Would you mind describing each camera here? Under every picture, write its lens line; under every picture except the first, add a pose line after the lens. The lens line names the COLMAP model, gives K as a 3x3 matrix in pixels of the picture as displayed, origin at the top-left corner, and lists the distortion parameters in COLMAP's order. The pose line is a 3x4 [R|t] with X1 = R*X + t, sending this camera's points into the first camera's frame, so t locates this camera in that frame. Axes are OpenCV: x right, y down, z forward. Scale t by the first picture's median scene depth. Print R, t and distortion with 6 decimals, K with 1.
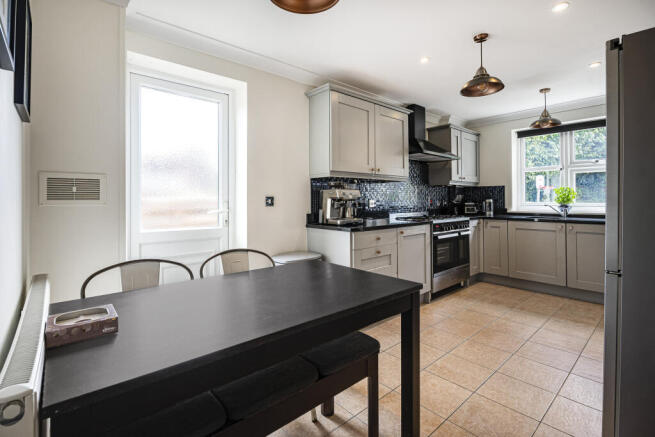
lens RADIAL K [[303.4, 0, 326.0], [0, 303.4, 197.0], [0, 0, 1]] dist [-0.005174, 0.001389]
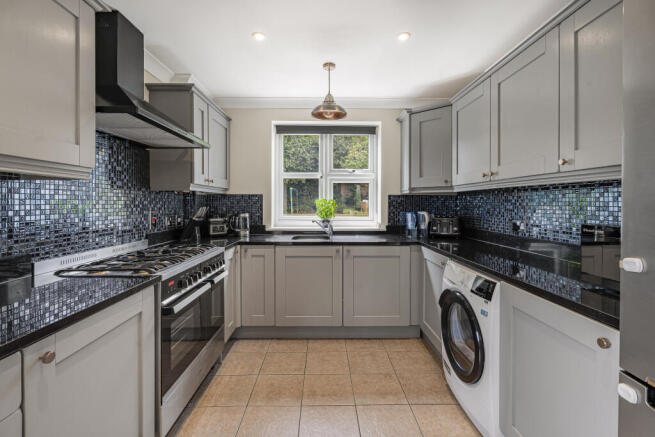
lens RADIAL K [[303.4, 0, 332.2], [0, 303.4, 204.3], [0, 0, 1]] dist [-0.005174, 0.001389]
pose [[0.639990, 0.002541, 0.768379, 0.138166], [-0.011527, 0.999914, 0.006295, -0.020991], [-0.768297, -0.012886, 0.639964, 0.420763]]
